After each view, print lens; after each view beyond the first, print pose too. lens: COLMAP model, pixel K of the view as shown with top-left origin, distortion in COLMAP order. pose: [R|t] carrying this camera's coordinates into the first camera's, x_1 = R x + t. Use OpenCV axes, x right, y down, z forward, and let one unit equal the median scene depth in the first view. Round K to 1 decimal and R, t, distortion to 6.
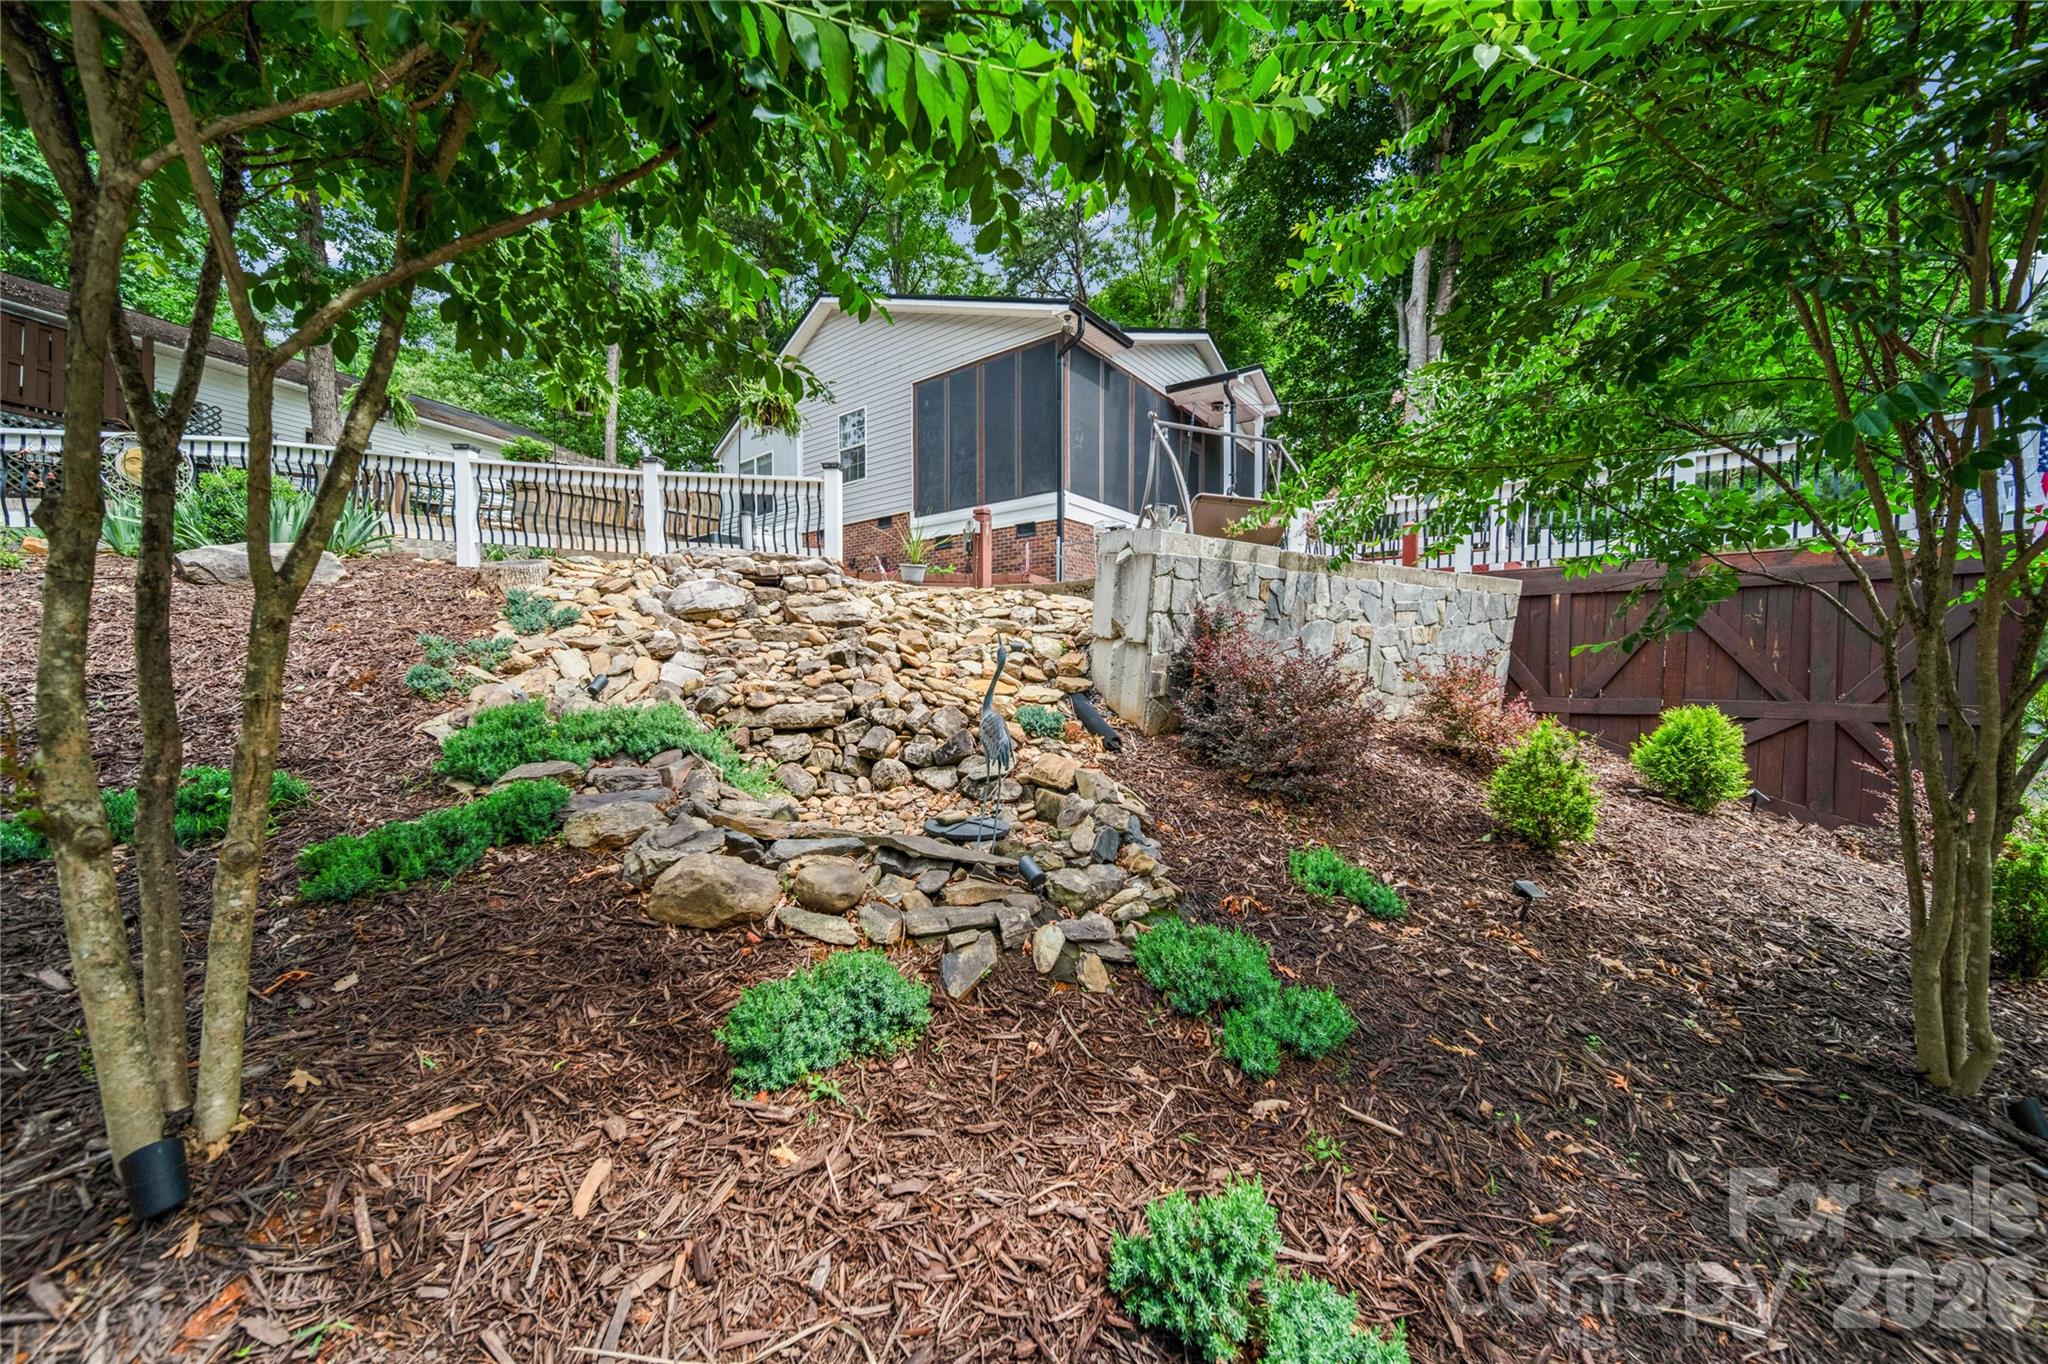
lens RADIAL K [[701.6, 0, 1007.6], [0, 701.6, 688.1], [0, 0, 1]] dist [-0.019212, -0.000256]
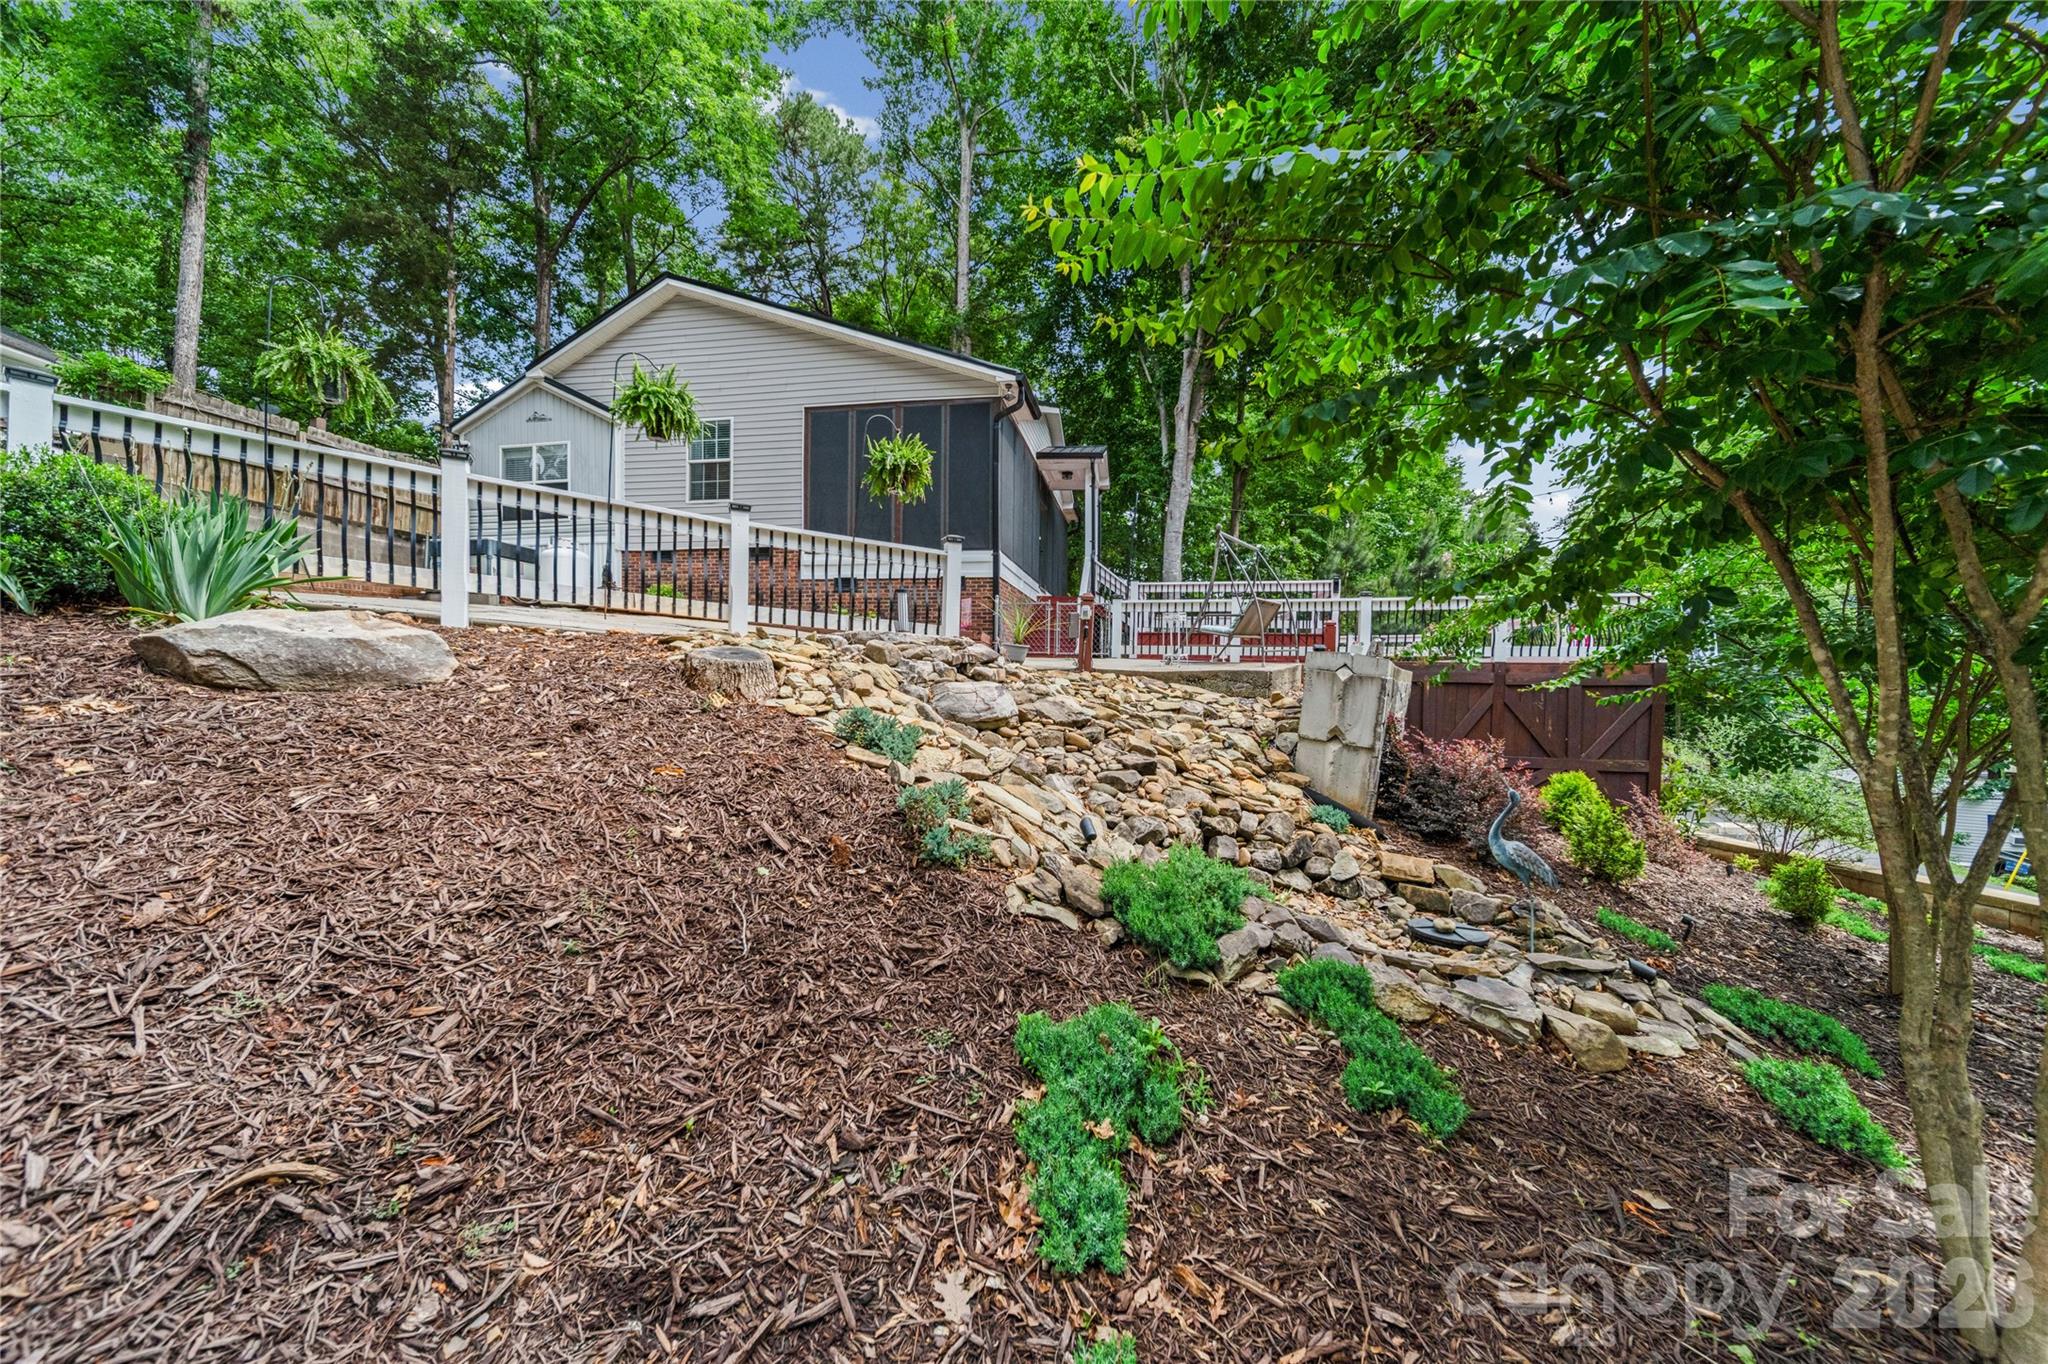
lens RADIAL K [[701.6, 0, 1032.9], [0, 701.6, 688.0], [0, 0, 1]] dist [-0.019212, -0.000256]
pose [[0.876139, 0.006114, 0.482020, -0.365776], [0.004373, 0.999778, -0.020629, -0.057920], [-0.482039, 0.020182, 0.875917, 0.076465]]
